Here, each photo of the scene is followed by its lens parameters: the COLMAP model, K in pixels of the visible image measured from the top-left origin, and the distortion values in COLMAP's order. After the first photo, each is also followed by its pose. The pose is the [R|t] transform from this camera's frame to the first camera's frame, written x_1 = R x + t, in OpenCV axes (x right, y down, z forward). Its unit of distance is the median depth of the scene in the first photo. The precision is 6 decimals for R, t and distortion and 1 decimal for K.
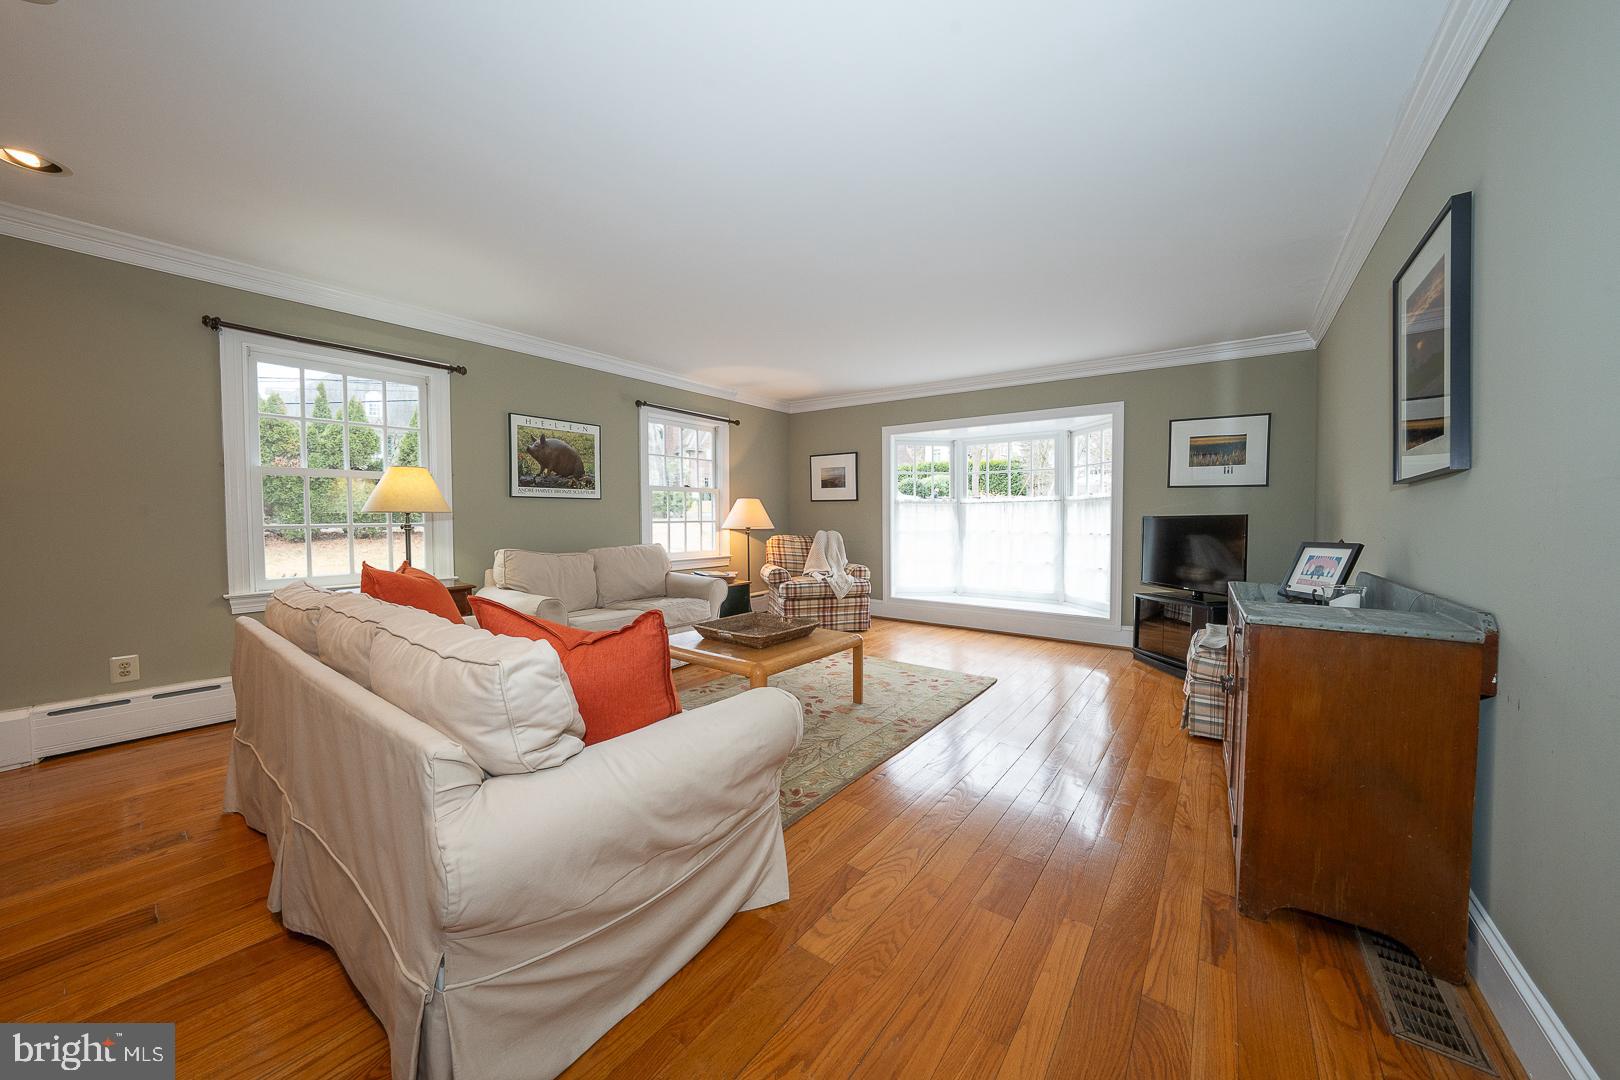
lens RADIAL K [[554.8, 0, 810.2], [0, 554.8, 536.5], [0, 0, 1]] dist [-0.022566, 0.004414]
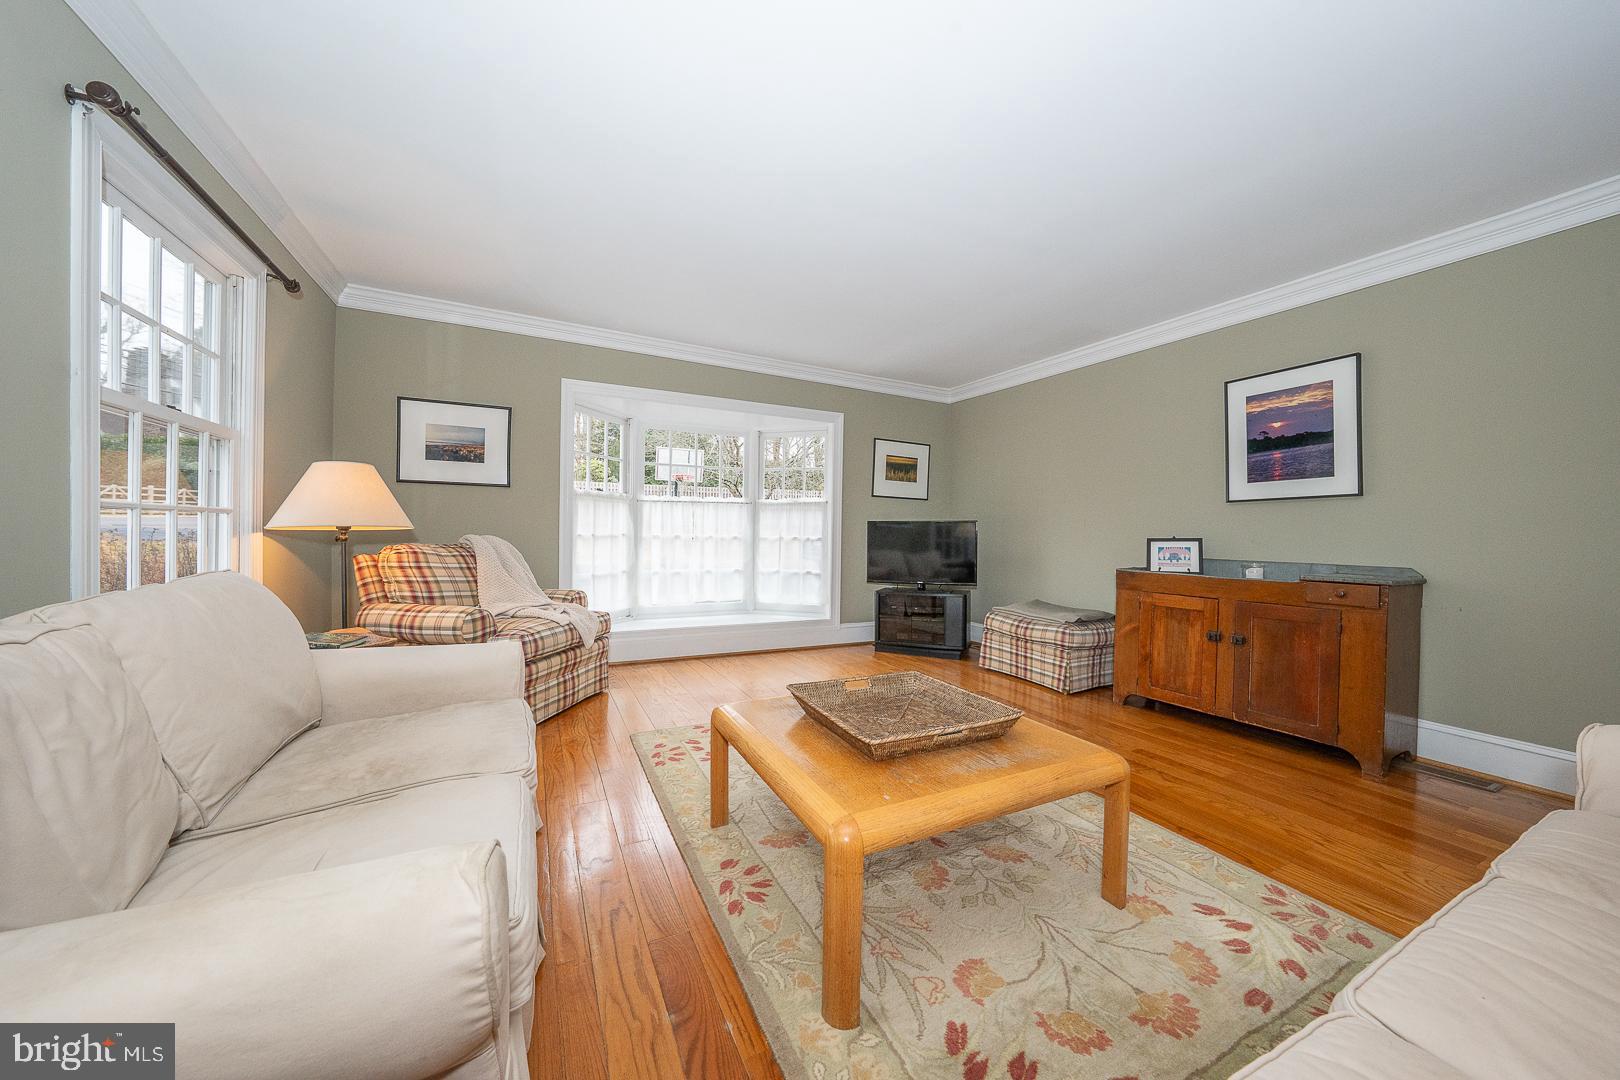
lens RADIAL K [[554.8, 0, 811.6], [0, 554.8, 538.0], [0, 0, 1]] dist [-0.022566, 0.004414]
pose [[0.450367, -0.002437, 0.892840, -0.374305], [0.015512, 0.999867, -0.005095, 0.001068], [-0.892709, 0.016144, 0.450345, 0.510700]]
